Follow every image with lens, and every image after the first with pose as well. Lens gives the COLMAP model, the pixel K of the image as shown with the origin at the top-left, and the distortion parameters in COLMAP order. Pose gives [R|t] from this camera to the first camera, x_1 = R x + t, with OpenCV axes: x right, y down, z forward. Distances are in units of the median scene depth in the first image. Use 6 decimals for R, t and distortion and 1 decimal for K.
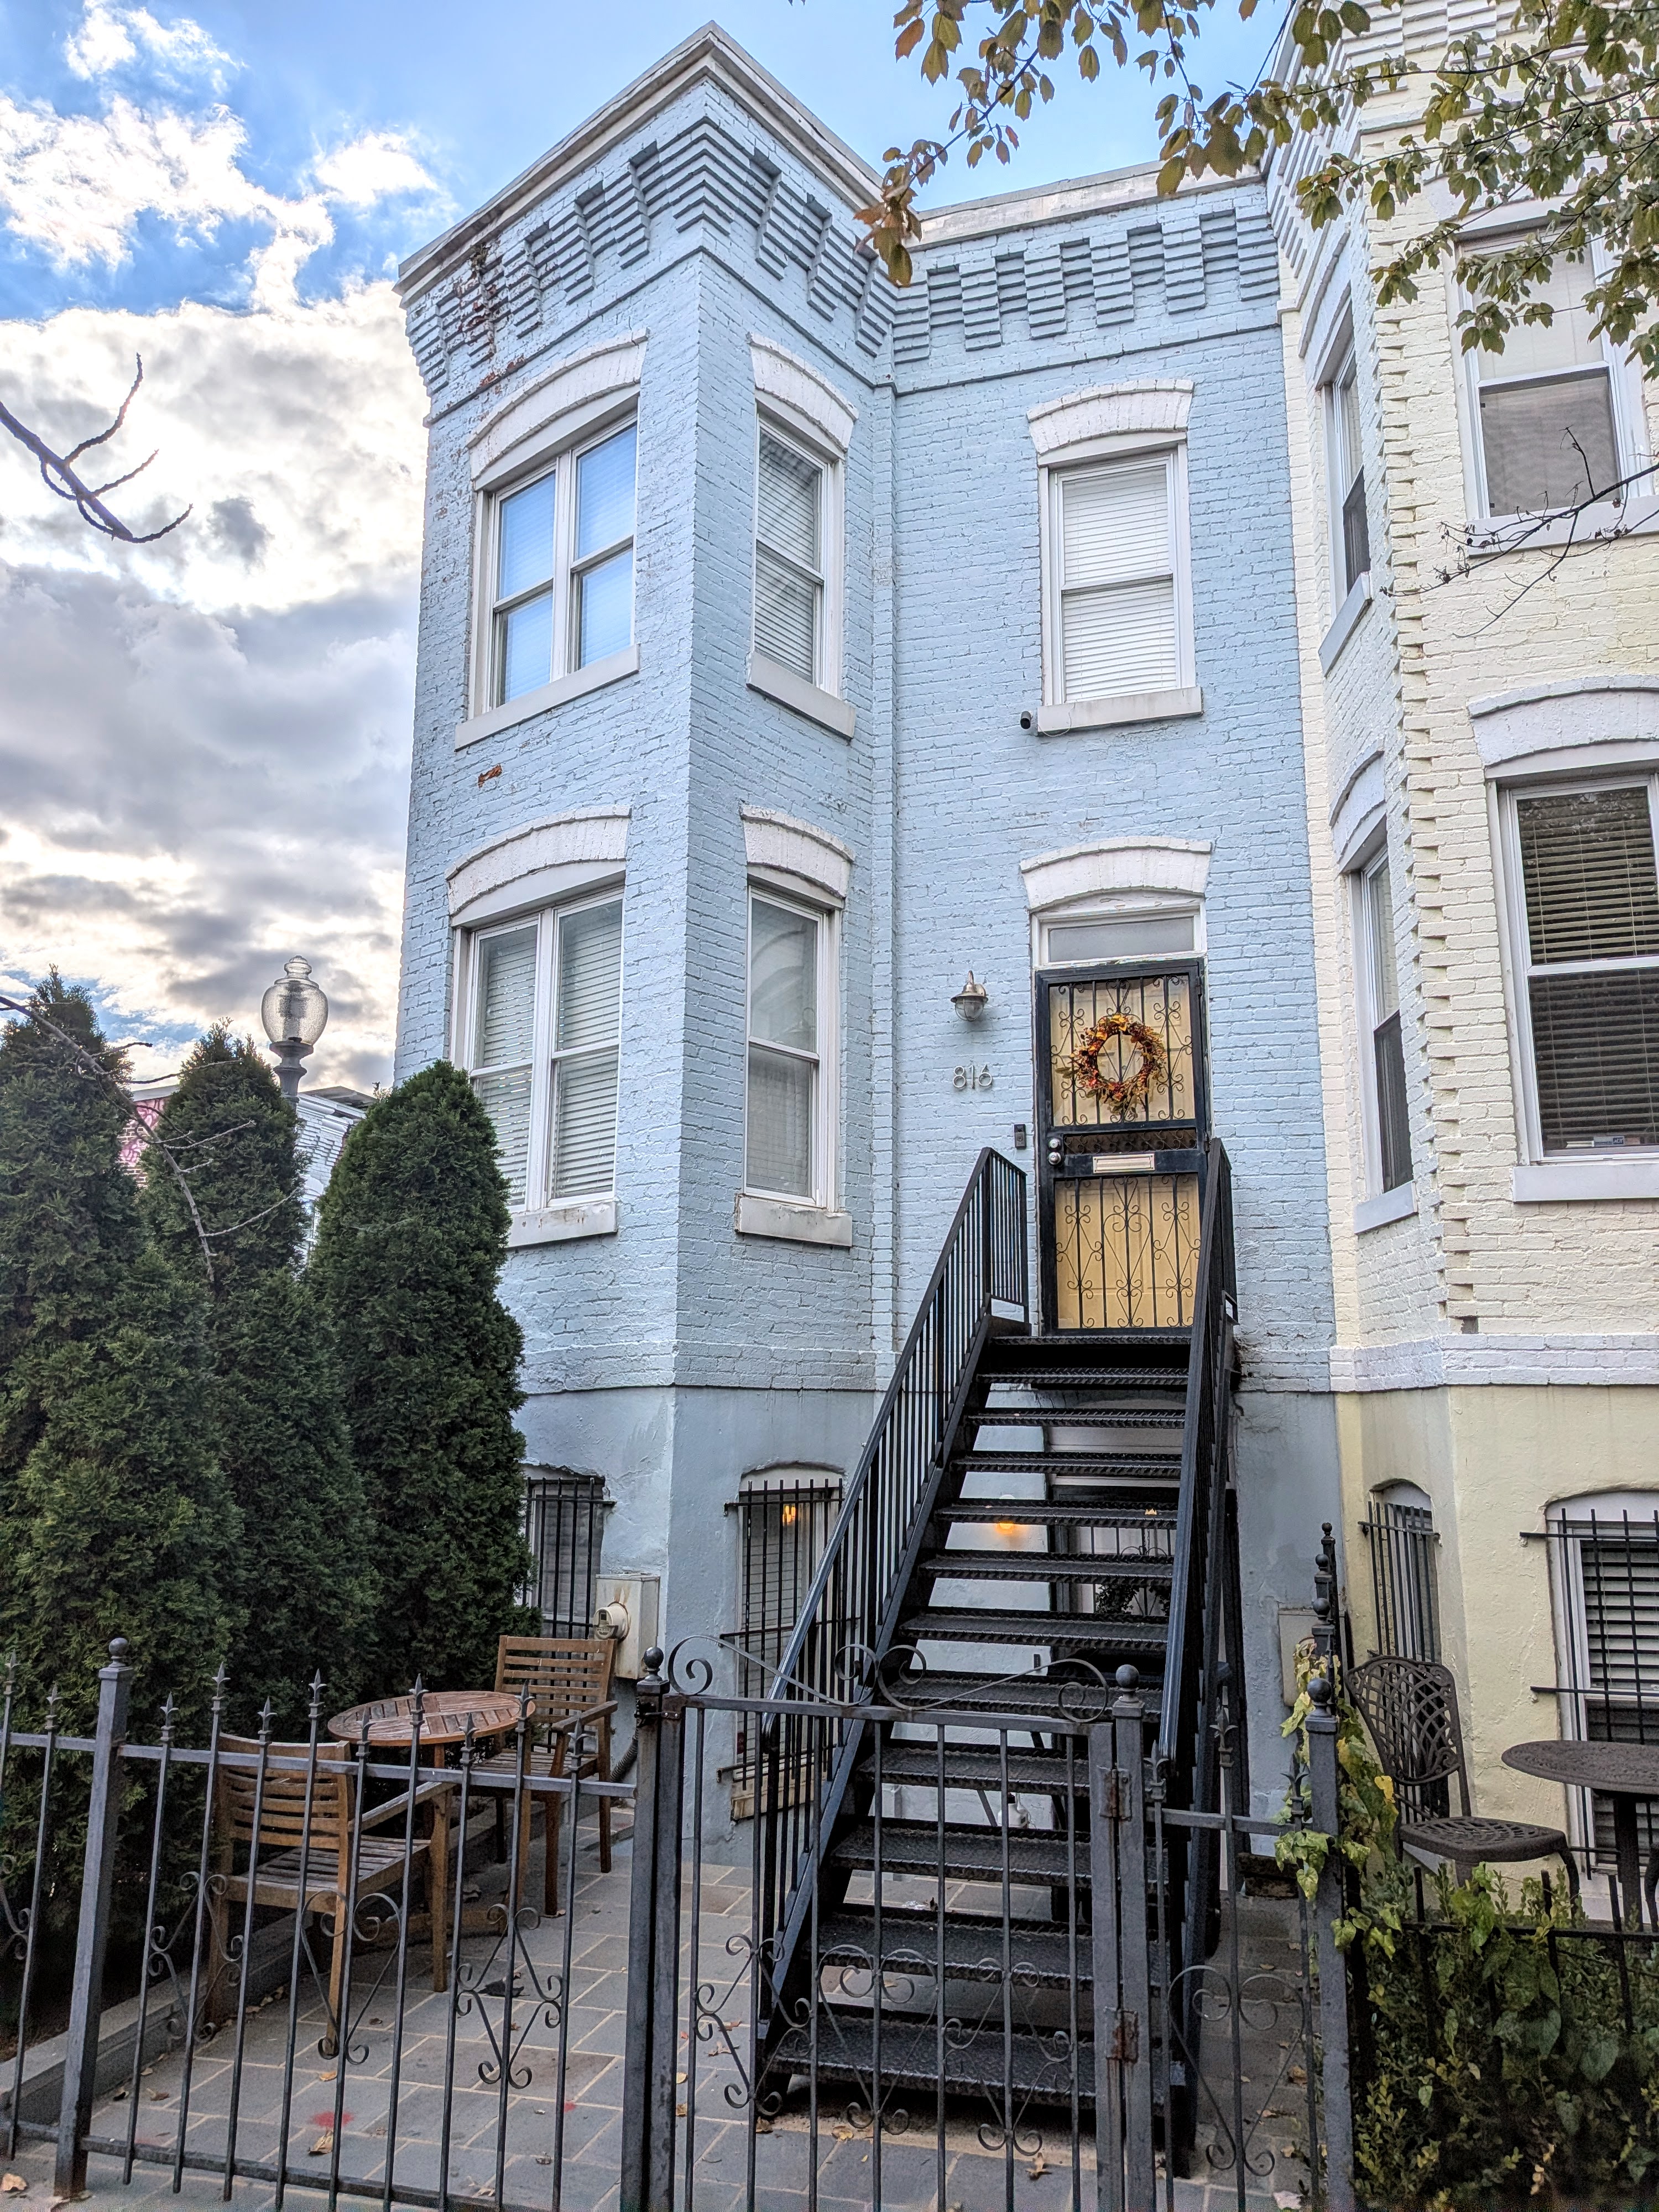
lens RADIAL K [[1574.0, 0, 829.1], [0, 1574.0, 1097.3], [0, 0, 1]] dist [-0.003776, -0.004768]
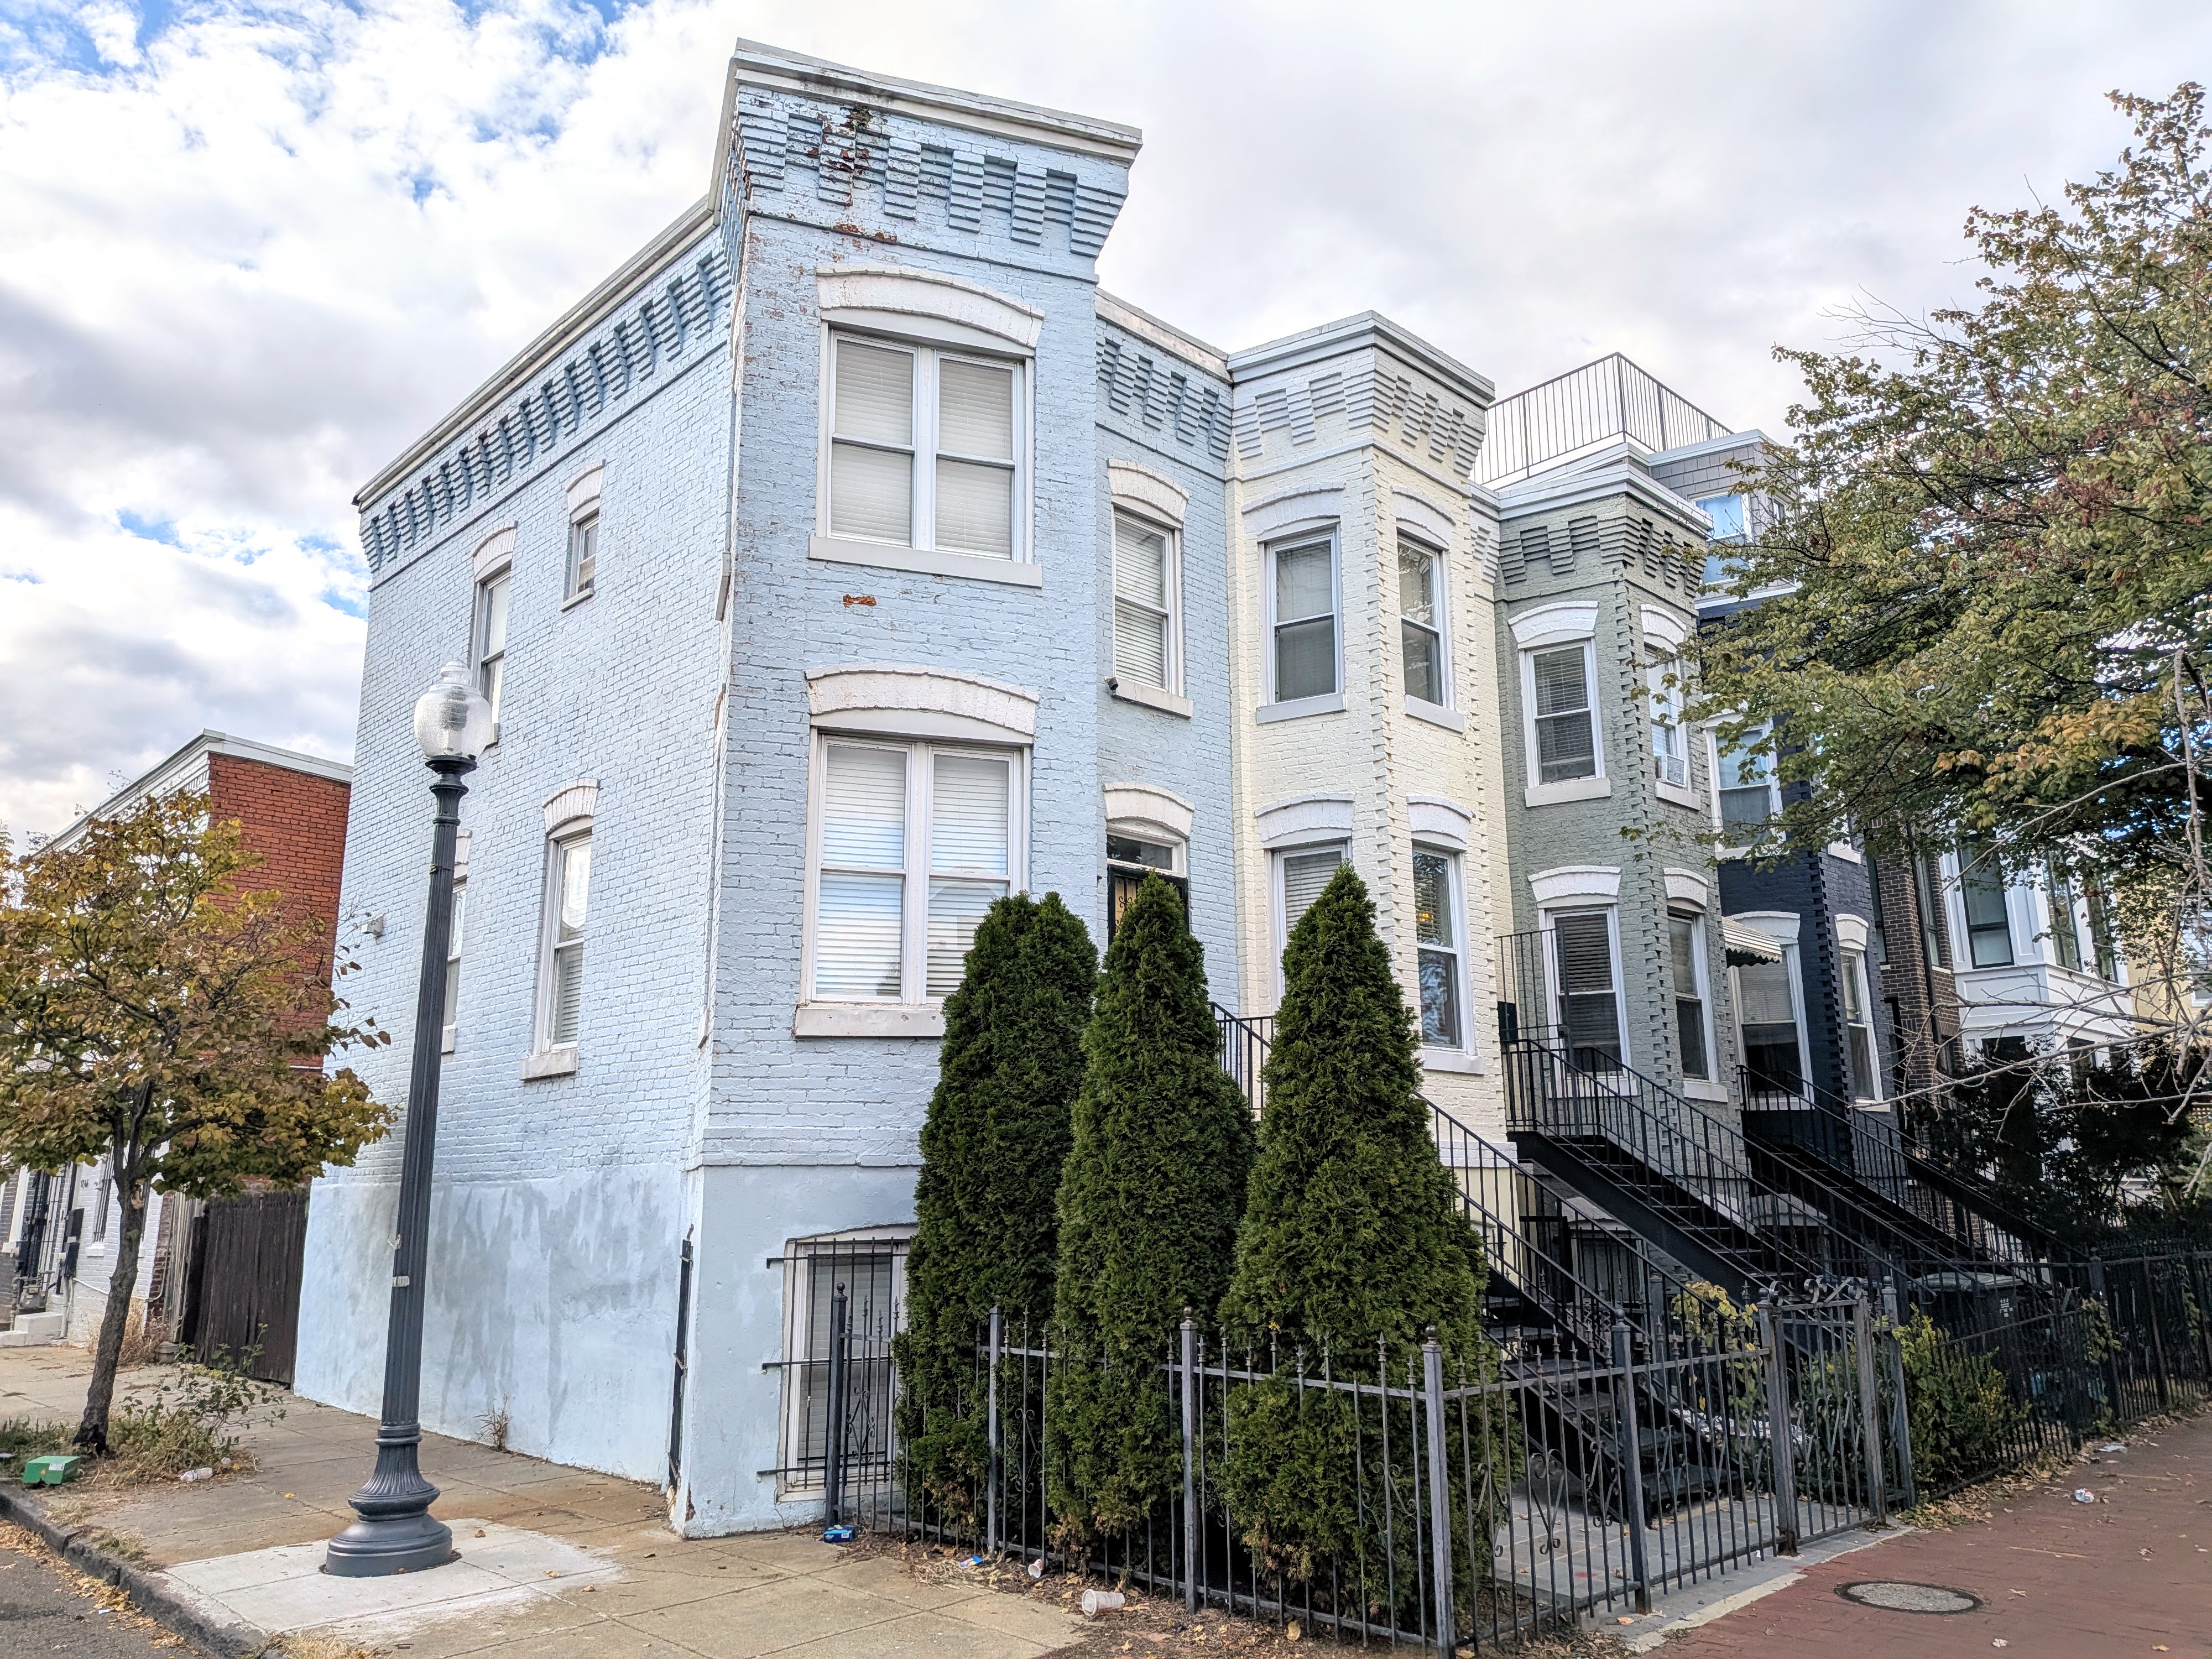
lens RADIAL K [[1574.0, 0, 1104.6], [0, 1574.0, 829.6], [0, 0, 1]] dist [-0.003776, -0.004768]
pose [[0.482493, 0.184315, 0.856288, -1.034449], [-0.149056, 0.980628, -0.127090, 0.064084], [-0.863124, -0.066315, 0.500619, 0.293844]]
